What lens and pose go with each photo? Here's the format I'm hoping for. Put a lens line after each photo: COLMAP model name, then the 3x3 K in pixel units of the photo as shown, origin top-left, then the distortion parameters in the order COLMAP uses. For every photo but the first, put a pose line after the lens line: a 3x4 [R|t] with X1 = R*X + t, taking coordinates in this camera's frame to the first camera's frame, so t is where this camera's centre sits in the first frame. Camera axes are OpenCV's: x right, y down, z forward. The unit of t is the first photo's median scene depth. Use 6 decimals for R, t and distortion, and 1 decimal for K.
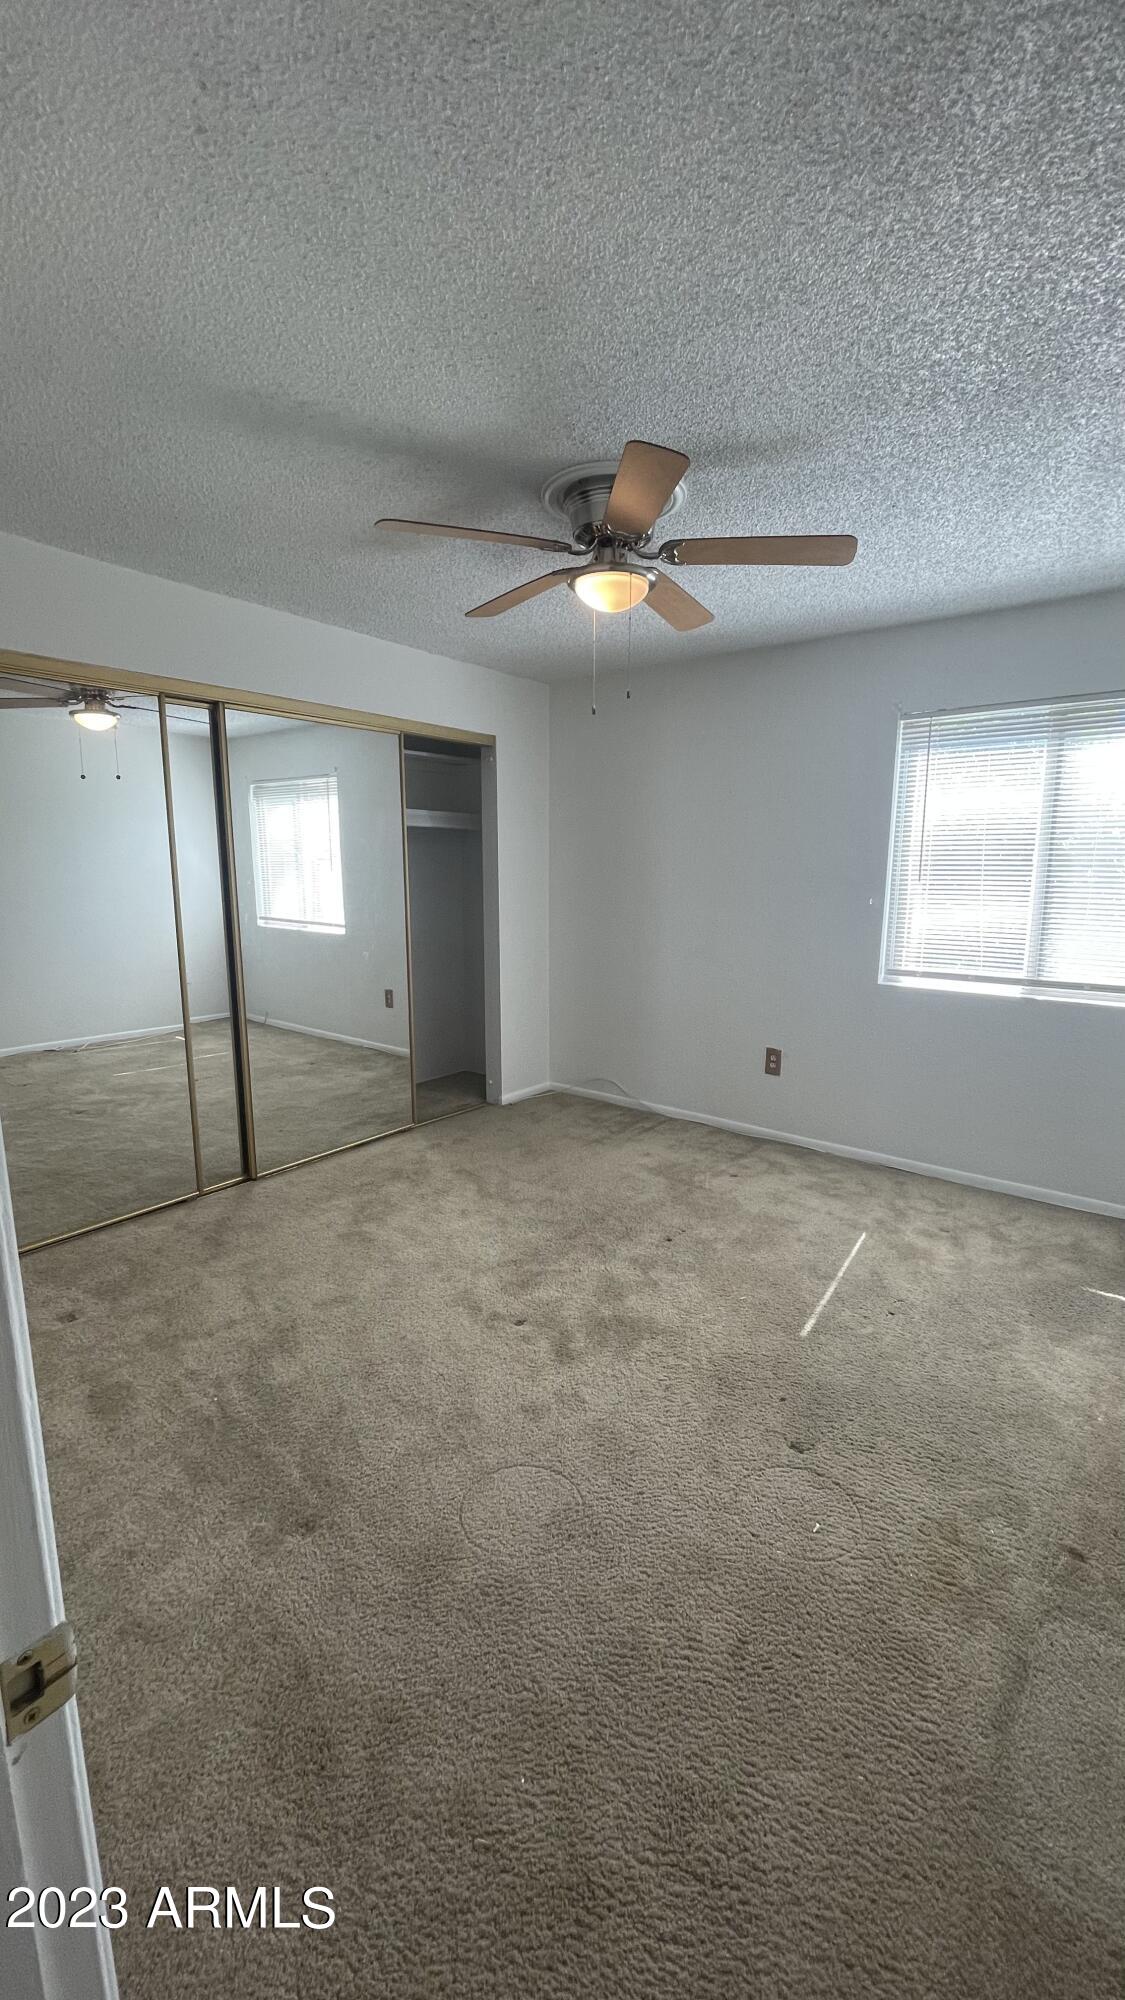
lens RADIAL K [[808.4, 0, 564.2], [0, 808.4, 999.0], [0, 0, 1]] dist [-0.001810, -0.000447]
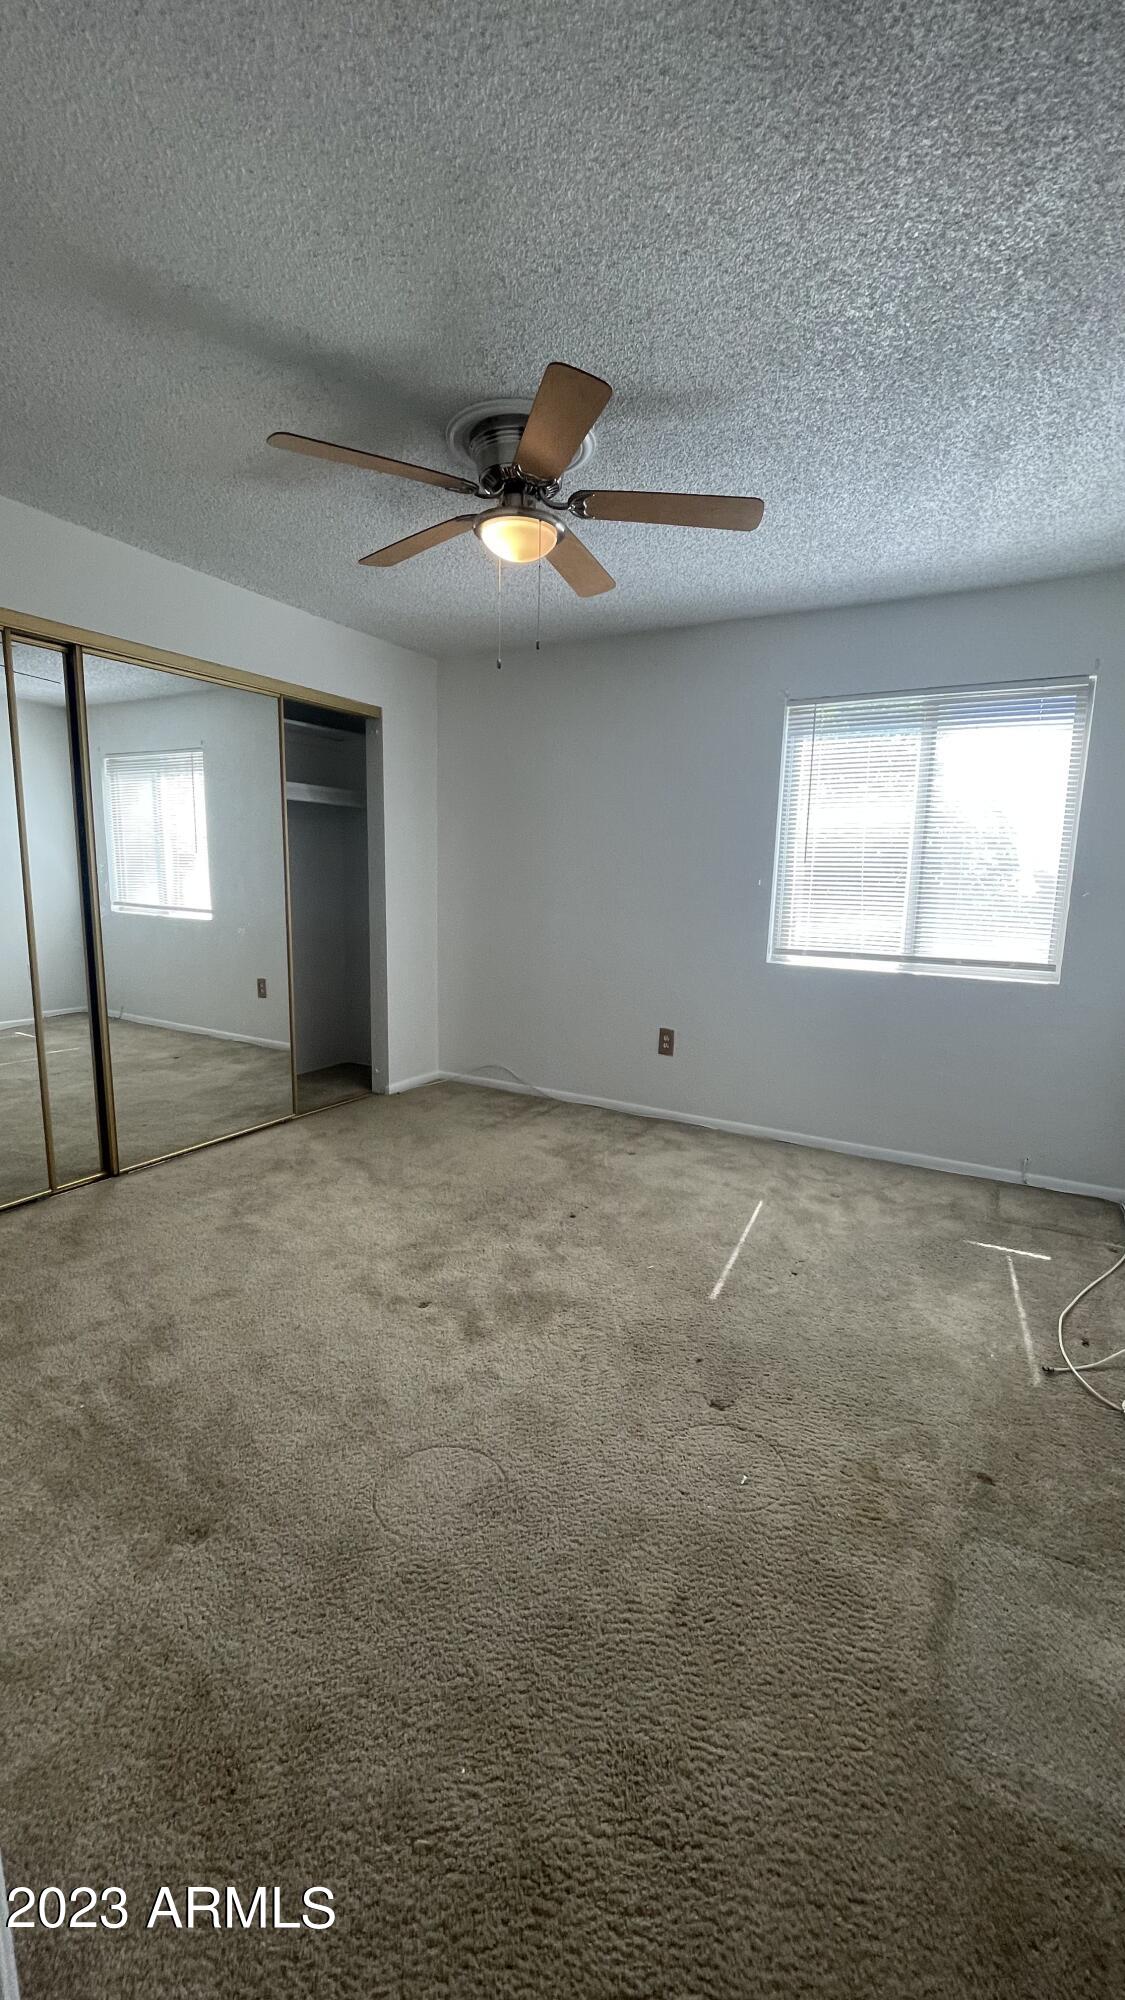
lens RADIAL K [[808.4, 0, 561.6], [0, 808.4, 1002.0], [0, 0, 1]] dist [-0.001810, -0.000447]
pose [[0.988110, -0.004325, 0.153686, -0.058609], [0.005274, 0.999969, -0.005770, 0.076747], [-0.153656, 0.006512, 0.988103, 0.054326]]
